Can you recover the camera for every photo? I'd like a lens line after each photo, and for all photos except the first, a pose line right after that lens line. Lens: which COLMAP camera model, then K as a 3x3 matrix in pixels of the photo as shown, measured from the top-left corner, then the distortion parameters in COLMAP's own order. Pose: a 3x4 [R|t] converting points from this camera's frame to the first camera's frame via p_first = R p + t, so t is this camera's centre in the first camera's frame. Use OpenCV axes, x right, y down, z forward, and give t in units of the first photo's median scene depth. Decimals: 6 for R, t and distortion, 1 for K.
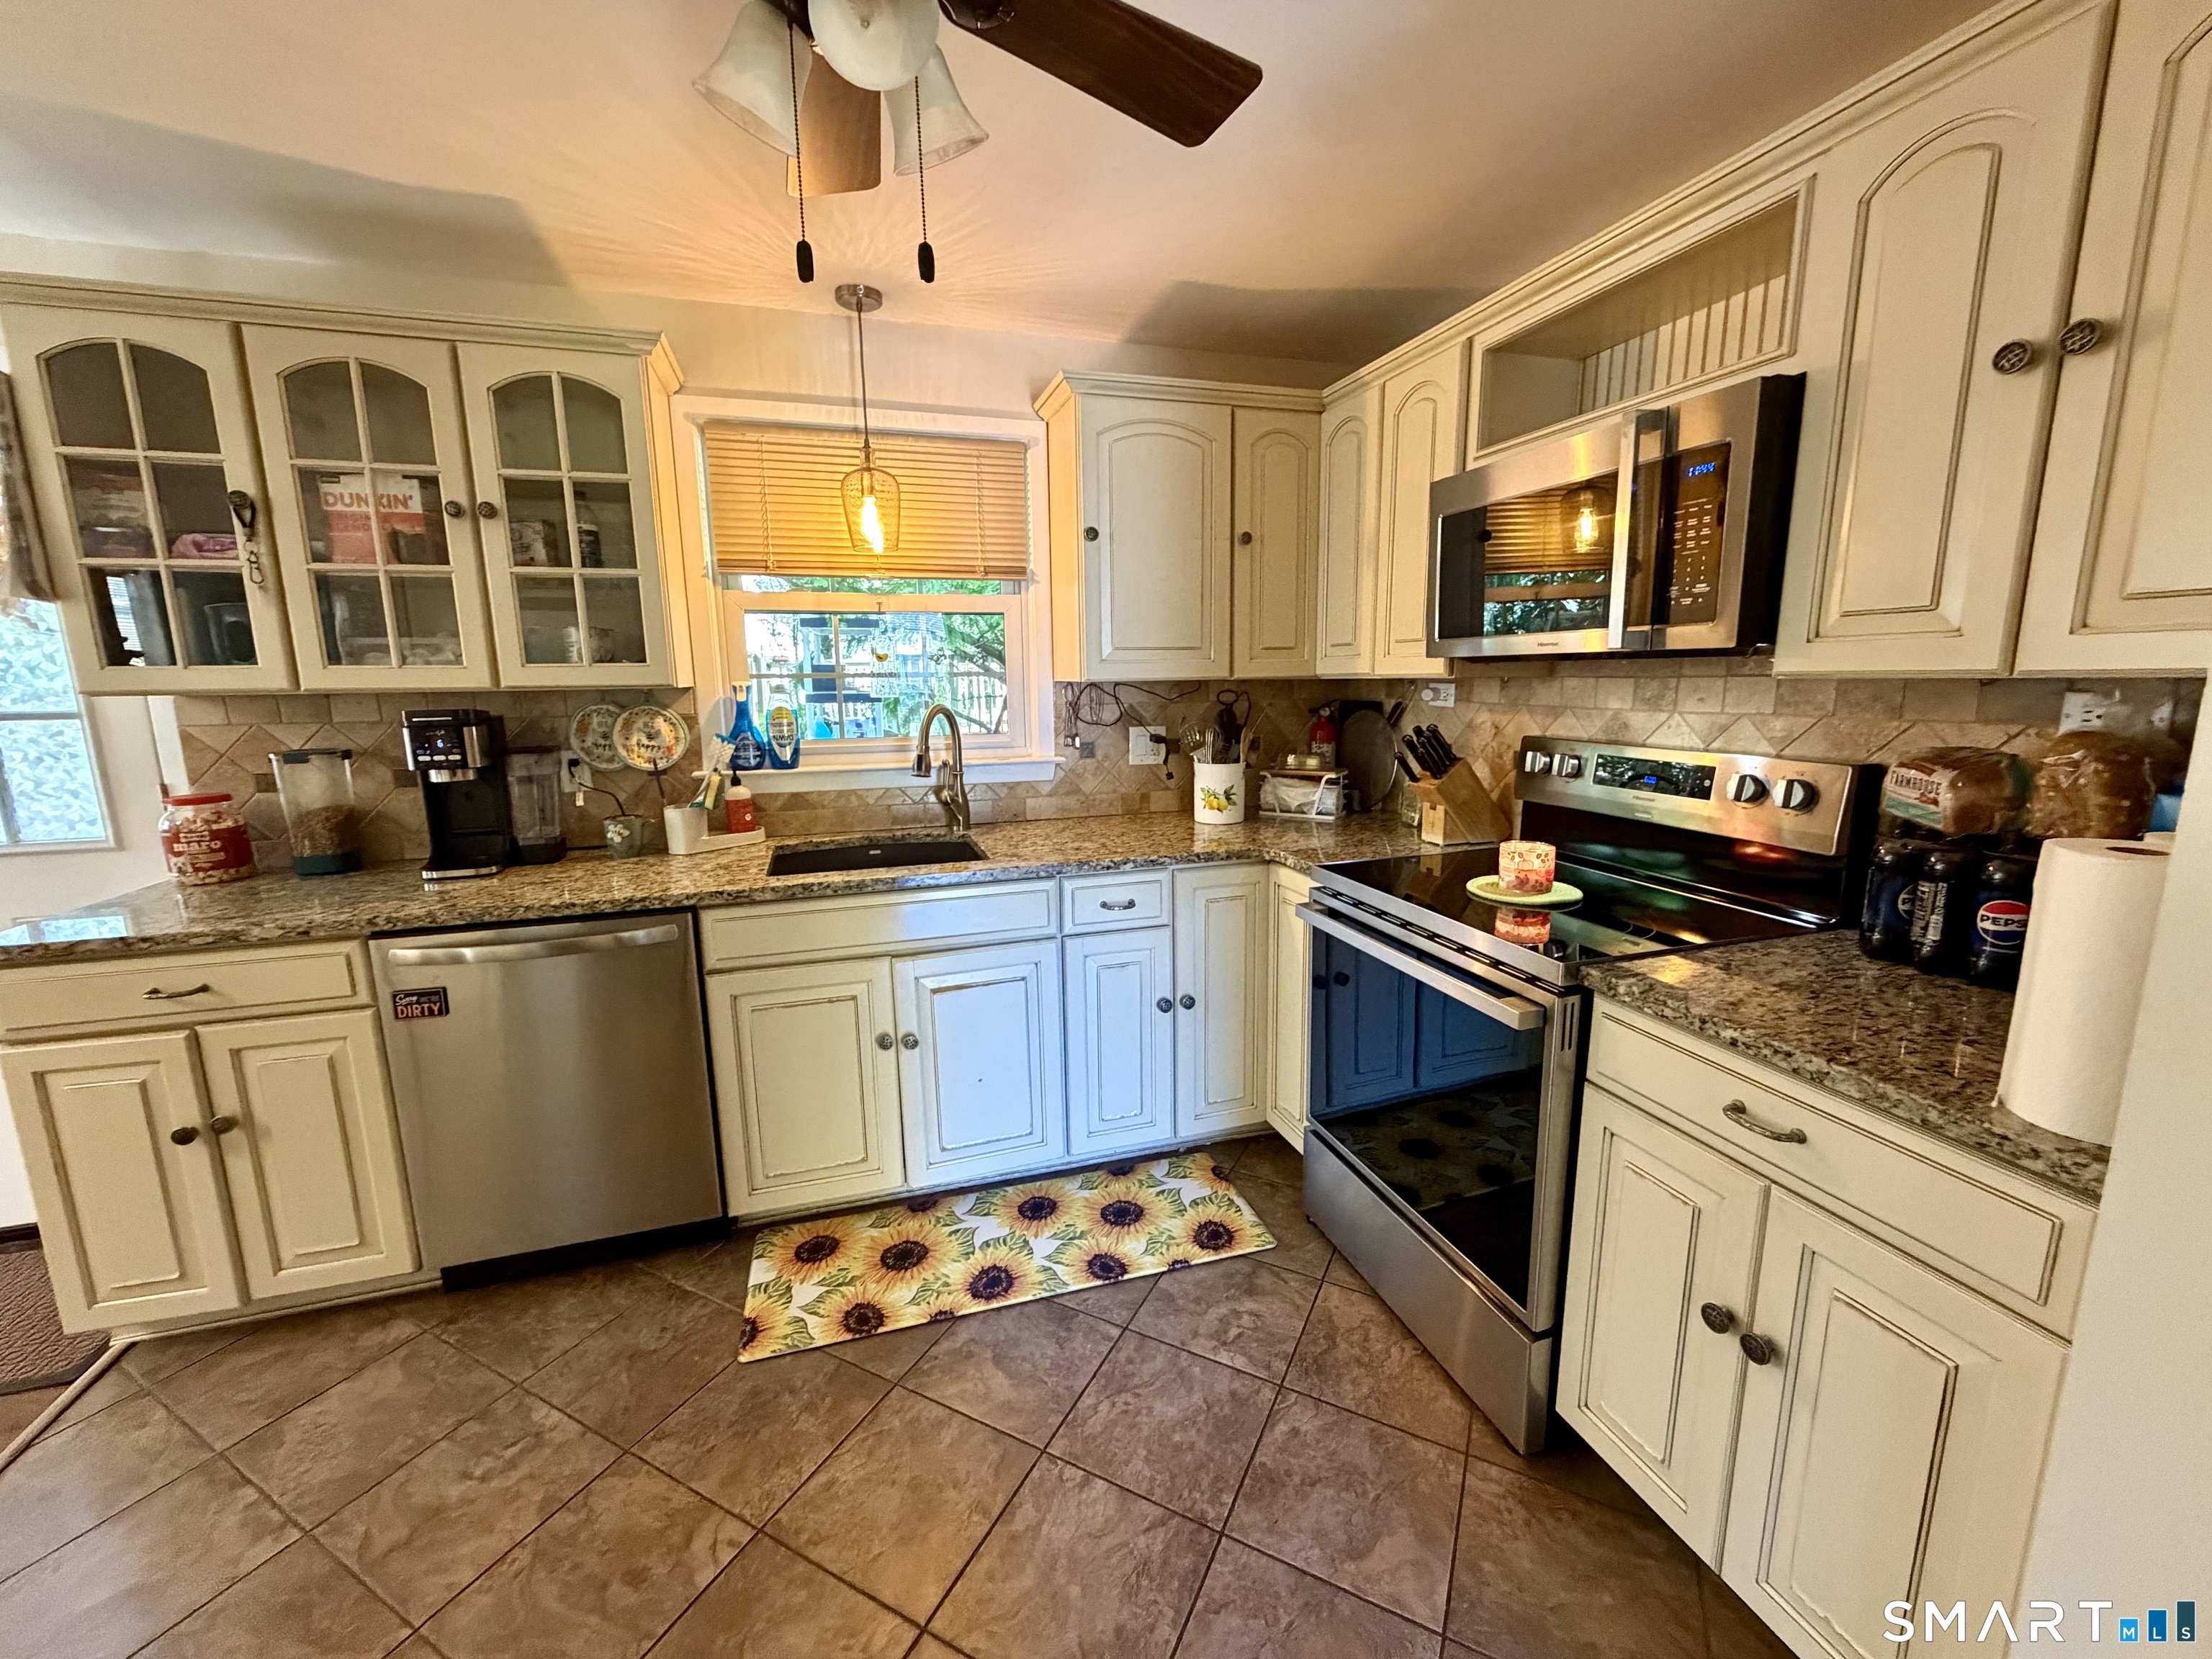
lens RADIAL K [[884.3, 0, 1111.4], [0, 884.3, 827.2], [0, 0, 1]] dist [-0.000362, 0.000337]
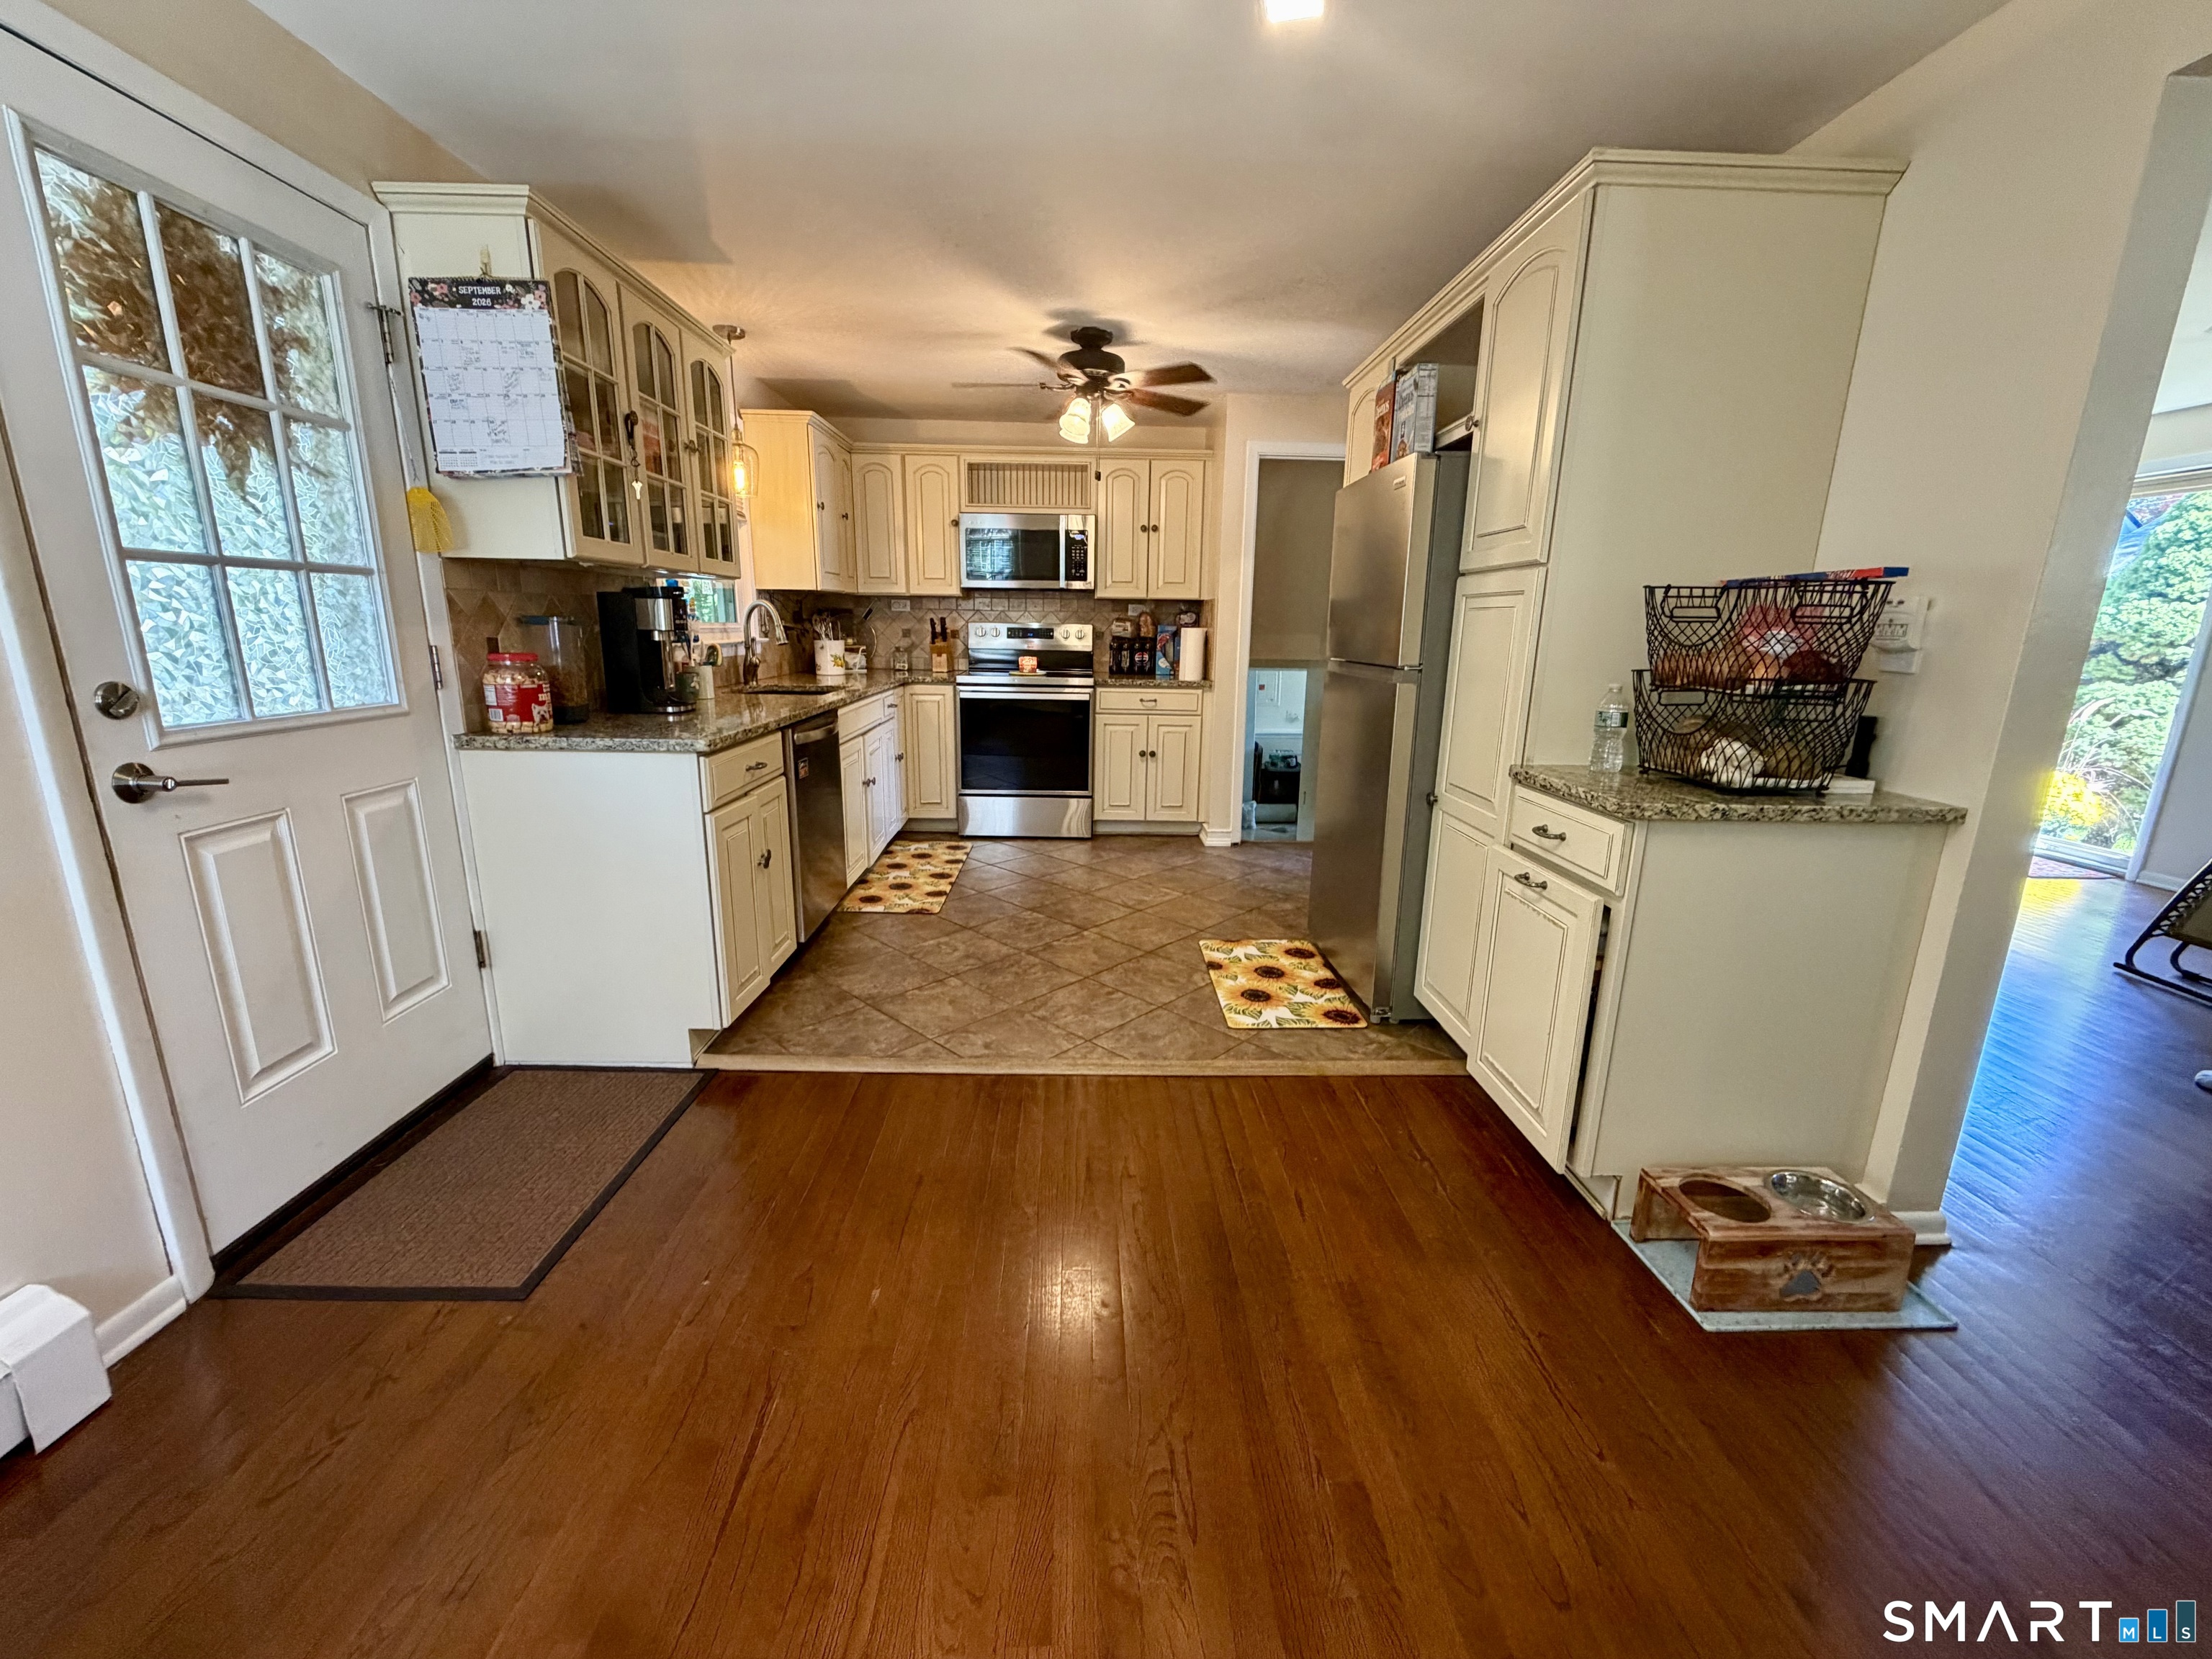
lens RADIAL K [[884.3, 0, 1097.0], [0, 884.3, 827.0], [0, 0, 1]] dist [-0.000362, 0.000337]
pose [[0.277406, -0.199560, 0.939799, -2.061713], [0.152815, 0.974902, 0.161906, 0.118216], [-0.948522, 0.098702, 0.300939, -0.005735]]
